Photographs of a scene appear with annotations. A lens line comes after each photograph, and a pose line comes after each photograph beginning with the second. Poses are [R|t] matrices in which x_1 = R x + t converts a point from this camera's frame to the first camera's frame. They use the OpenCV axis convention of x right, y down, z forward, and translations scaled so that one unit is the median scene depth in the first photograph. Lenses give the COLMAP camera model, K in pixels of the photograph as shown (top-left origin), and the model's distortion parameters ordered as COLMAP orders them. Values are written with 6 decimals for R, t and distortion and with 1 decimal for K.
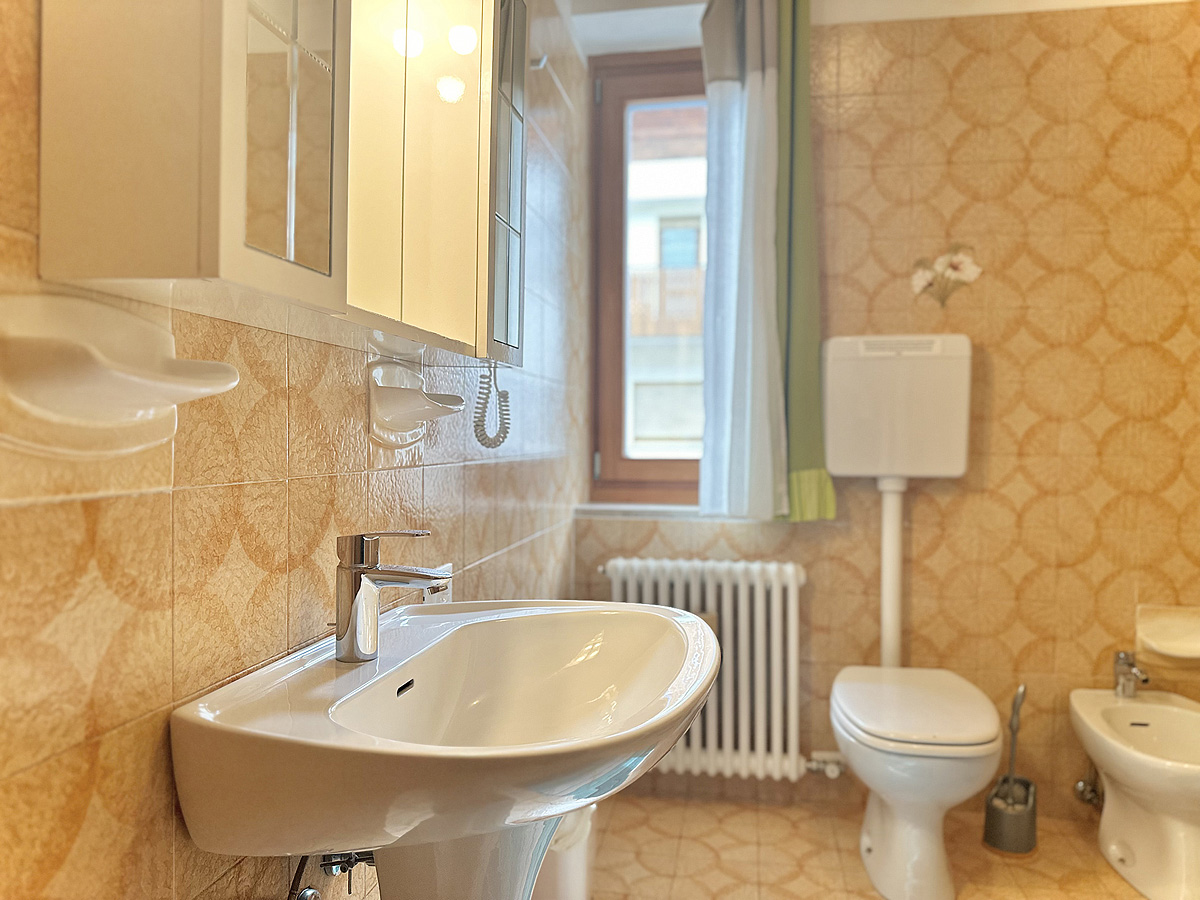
lens RADIAL K [[849.2, 0, 603.9], [0, 849.2, 455.9], [0, 0, 1]] dist [0.078822, -0.106293]
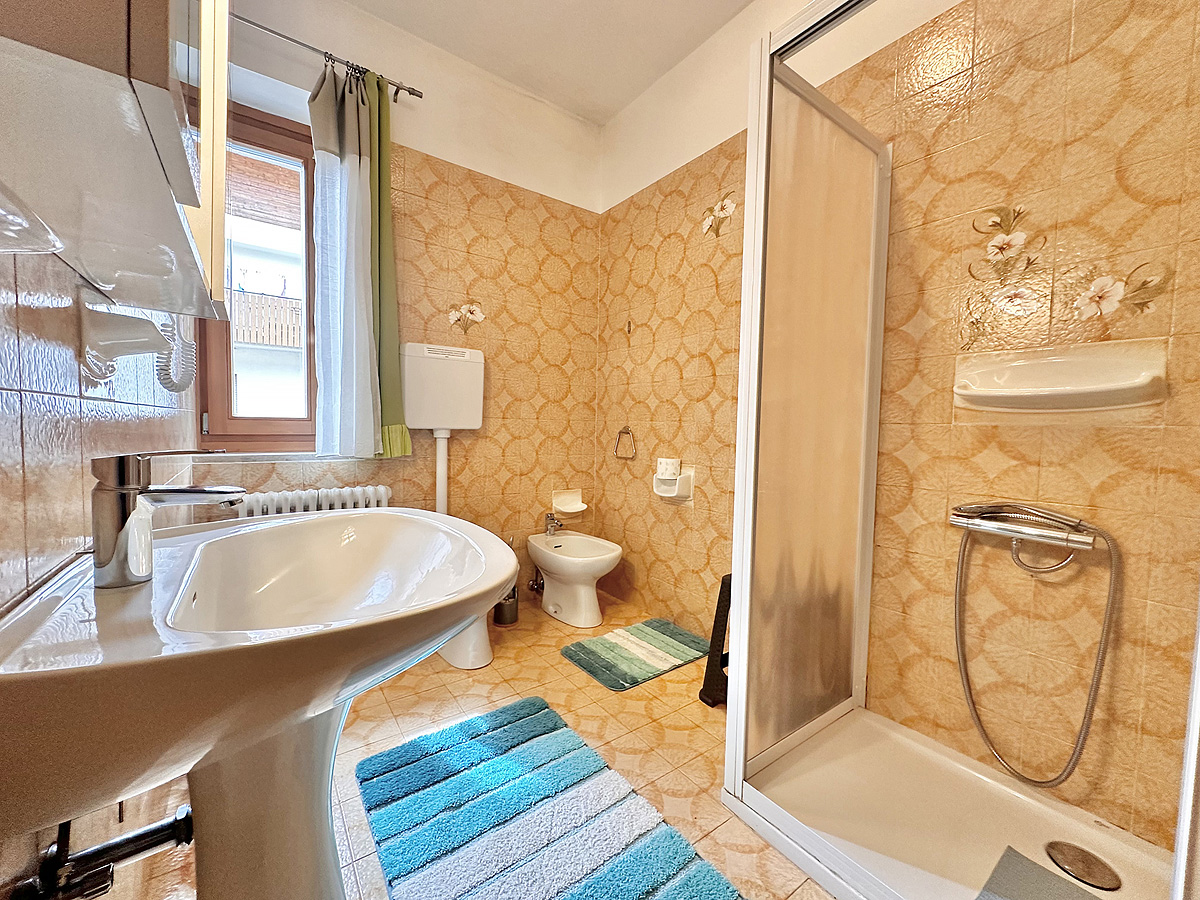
lens RADIAL K [[479.7, 0, 600.0], [0, 479.7, 450.0], [0, 0, 1]] dist [-0.001694, 0.000304]
pose [[0.700625, -0.028892, 0.712944, -0.126463], [0.001477, 0.999236, 0.039042, 0.028564], [-0.713528, -0.026301, 0.700133, 0.104830]]
